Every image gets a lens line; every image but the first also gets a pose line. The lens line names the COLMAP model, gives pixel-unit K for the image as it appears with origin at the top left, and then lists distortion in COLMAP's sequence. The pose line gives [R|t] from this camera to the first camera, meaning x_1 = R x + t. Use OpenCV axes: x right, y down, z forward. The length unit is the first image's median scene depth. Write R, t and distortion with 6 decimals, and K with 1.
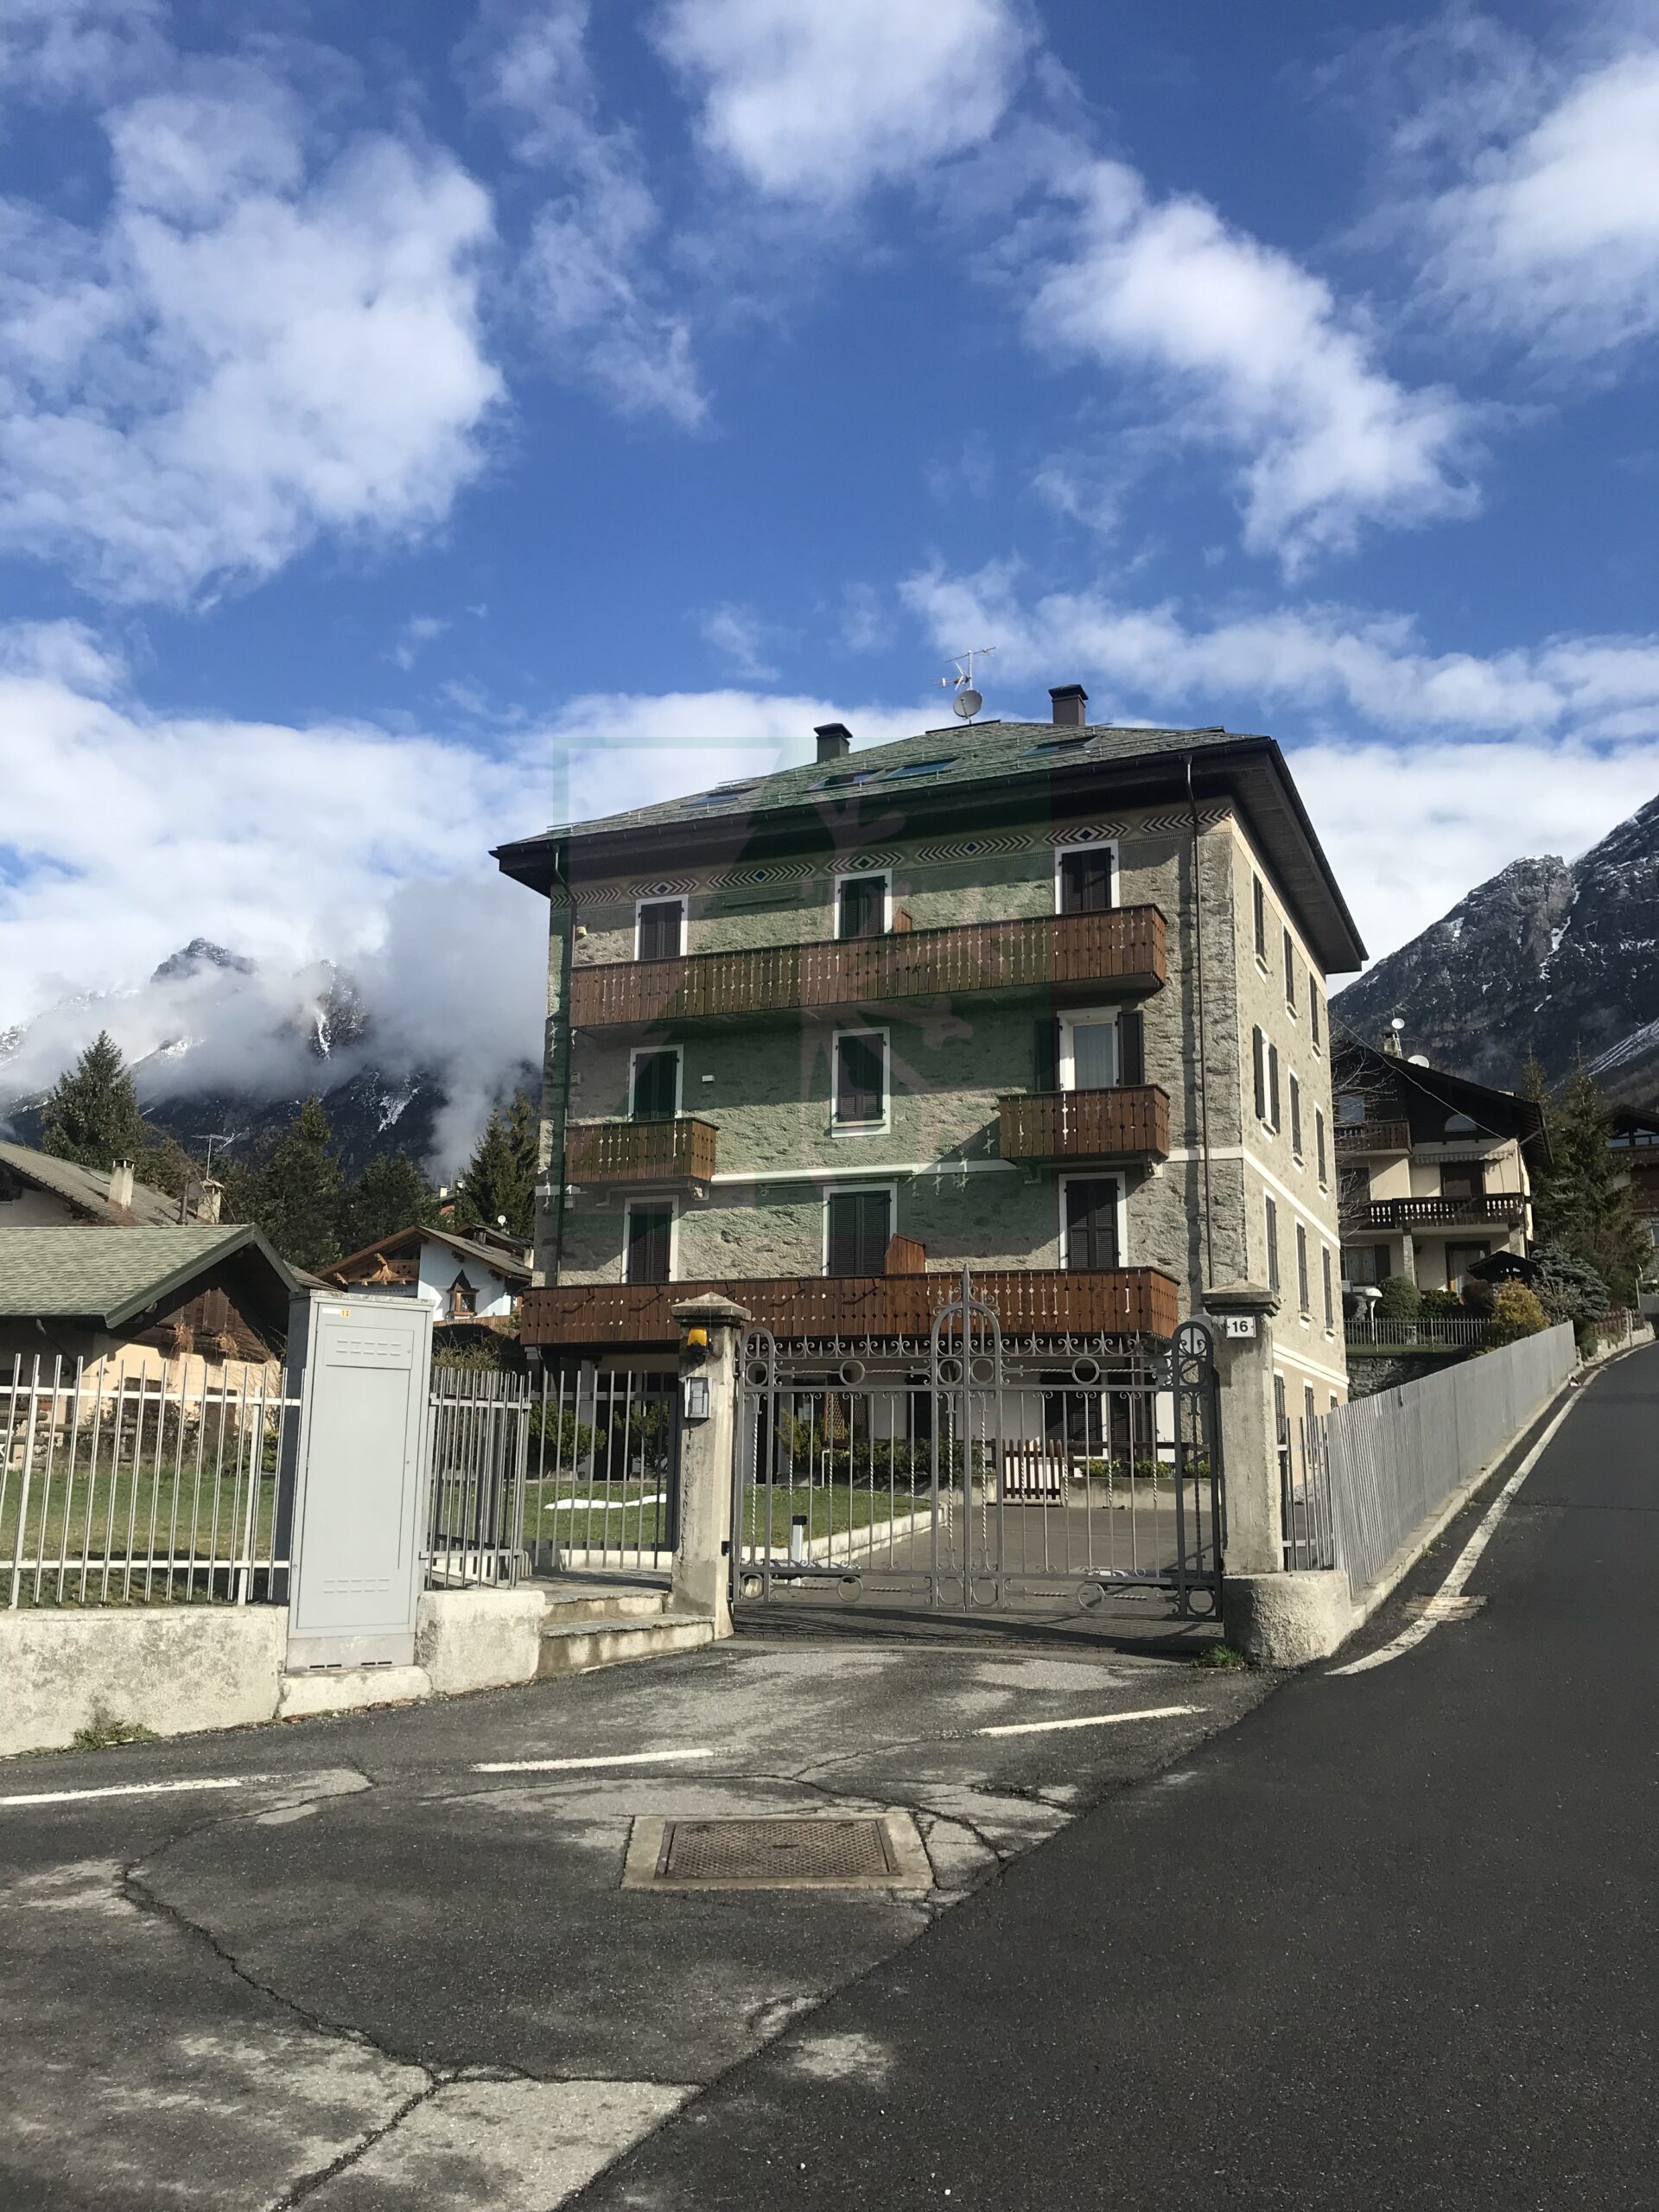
lens RADIAL K [[1805.4, 0, 822.3], [0, 1805.4, 1143.7], [0, 0, 1]] dist [0.067238, -0.097511]
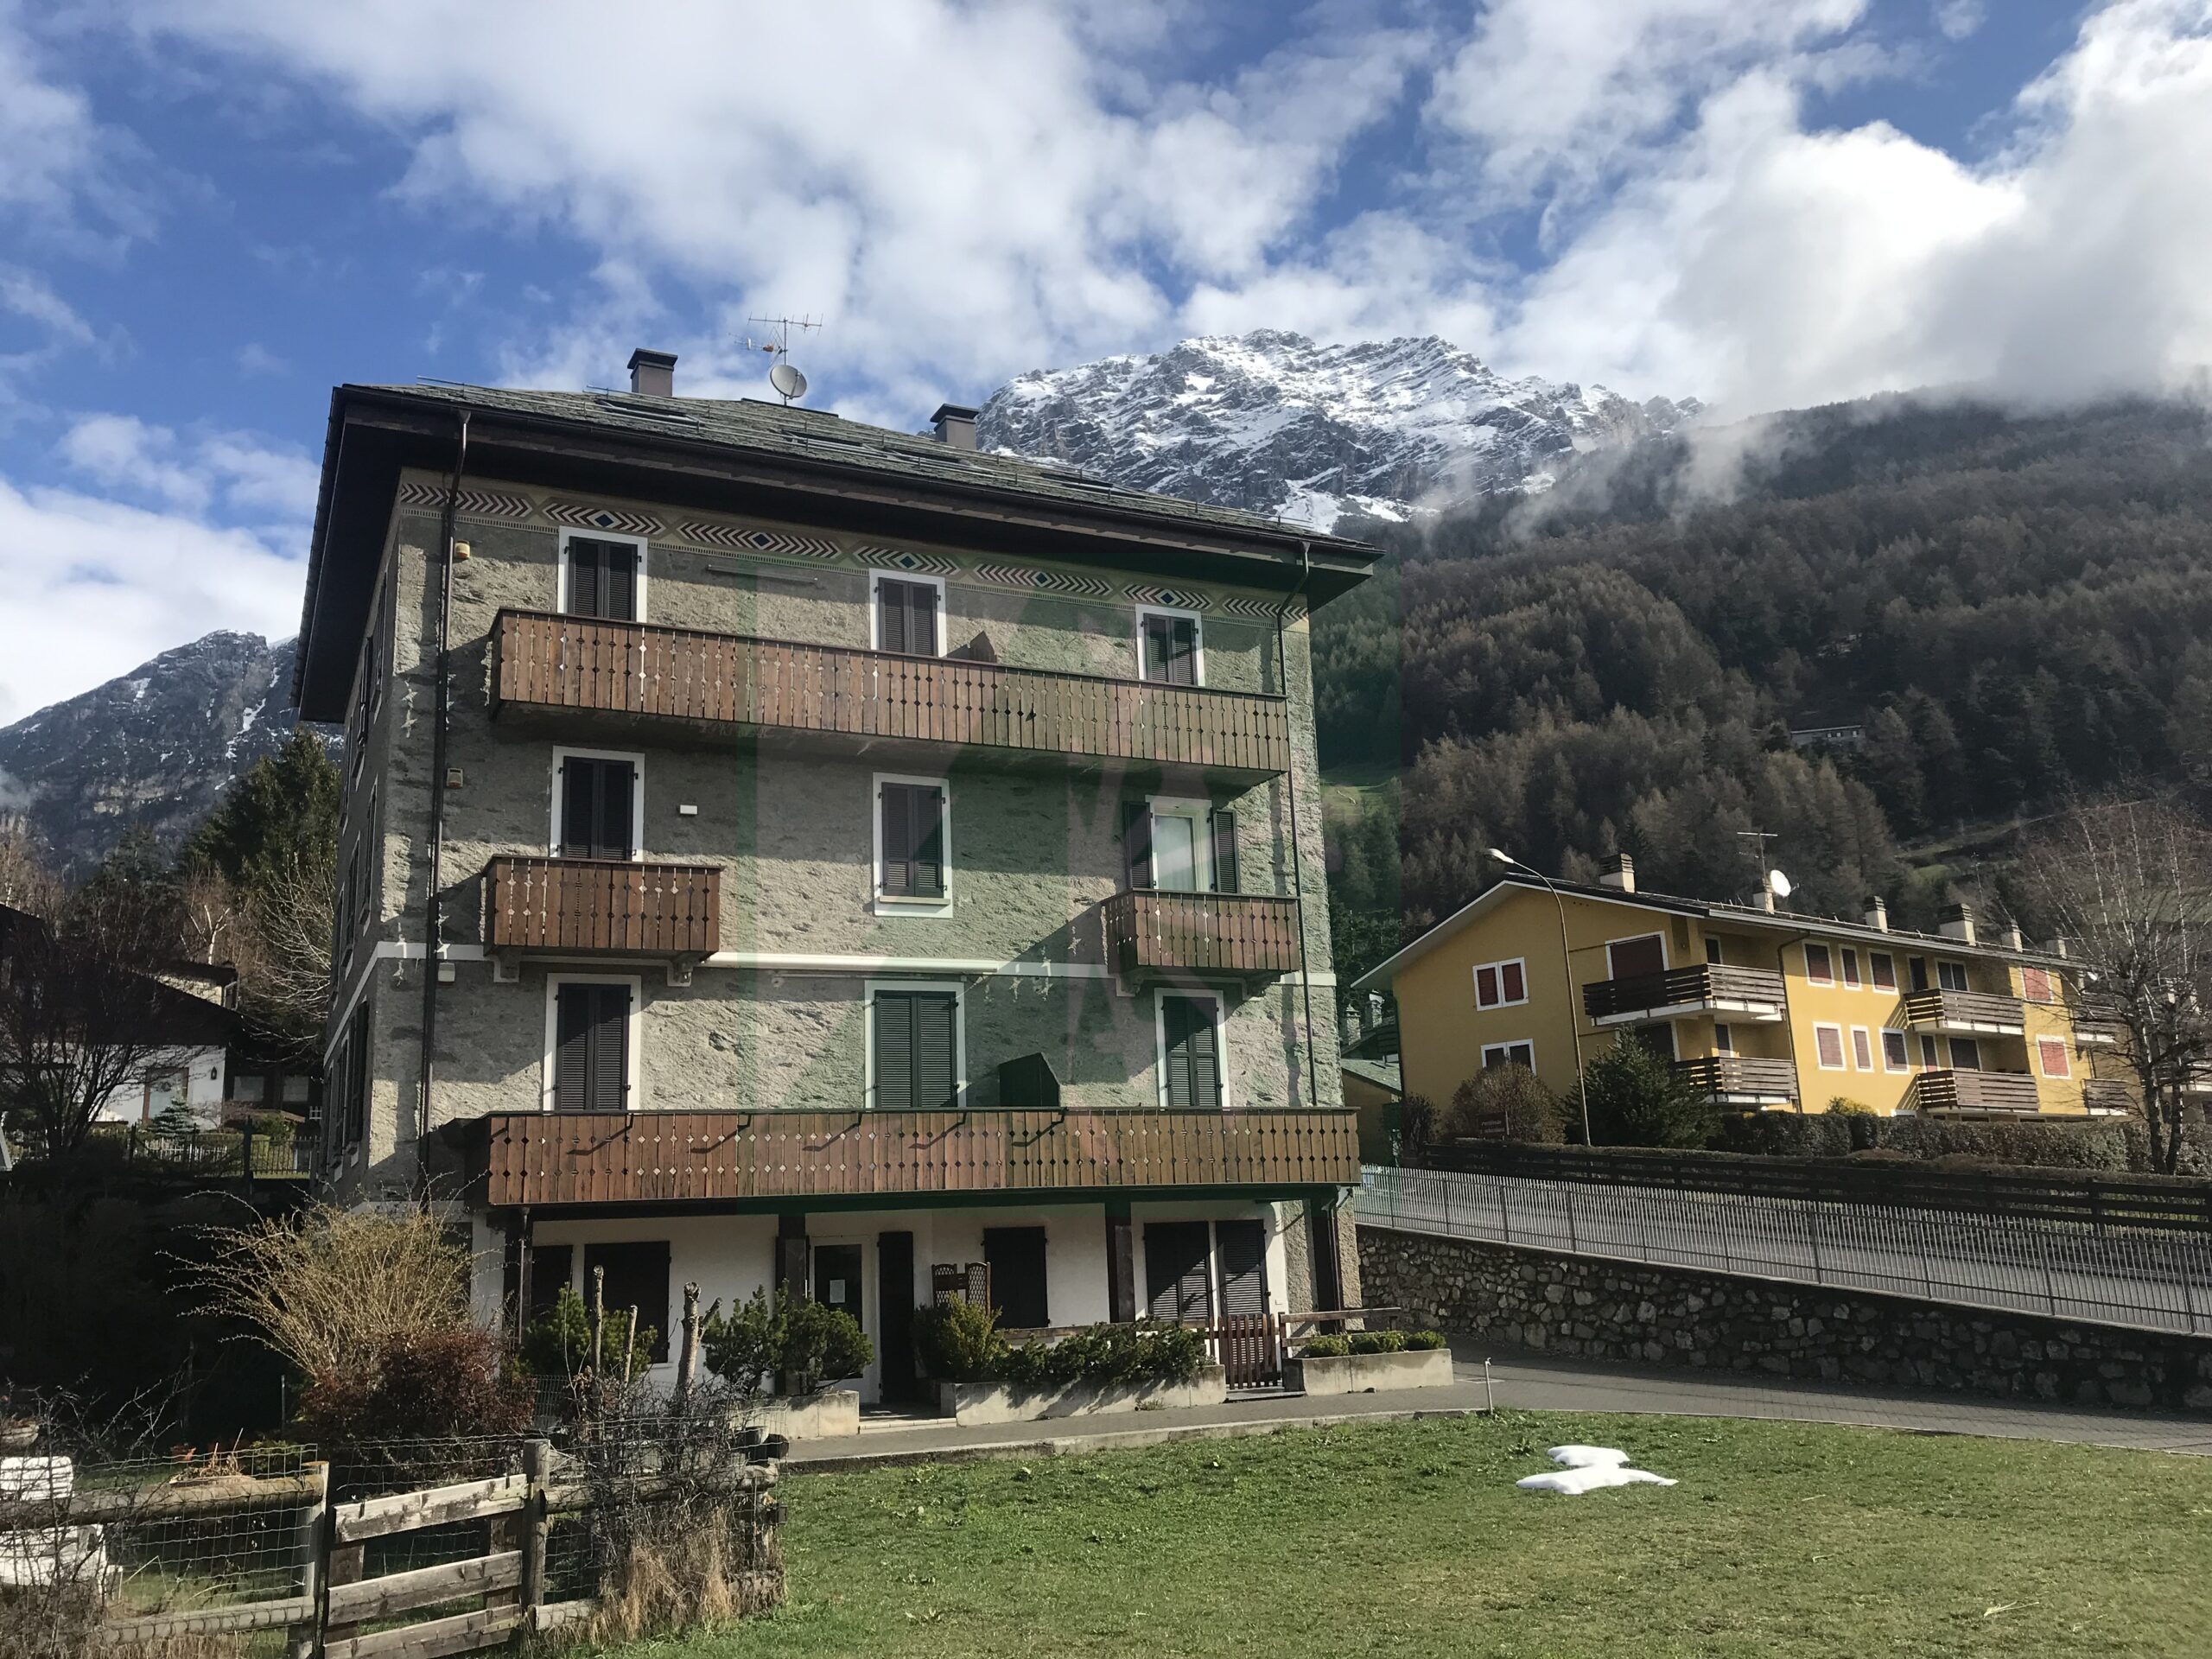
lens RADIAL K [[1809.2, 0, 1106.0], [0, 1809.2, 829.5], [0, 0, 1]] dist [0.020901, -0.022897]
pose [[0.644946, 0.130140, 0.753066, -0.487349], [-0.086115, 0.991494, -0.097593, 0.025719], [-0.759361, -0.001908, 0.650667, 0.432219]]
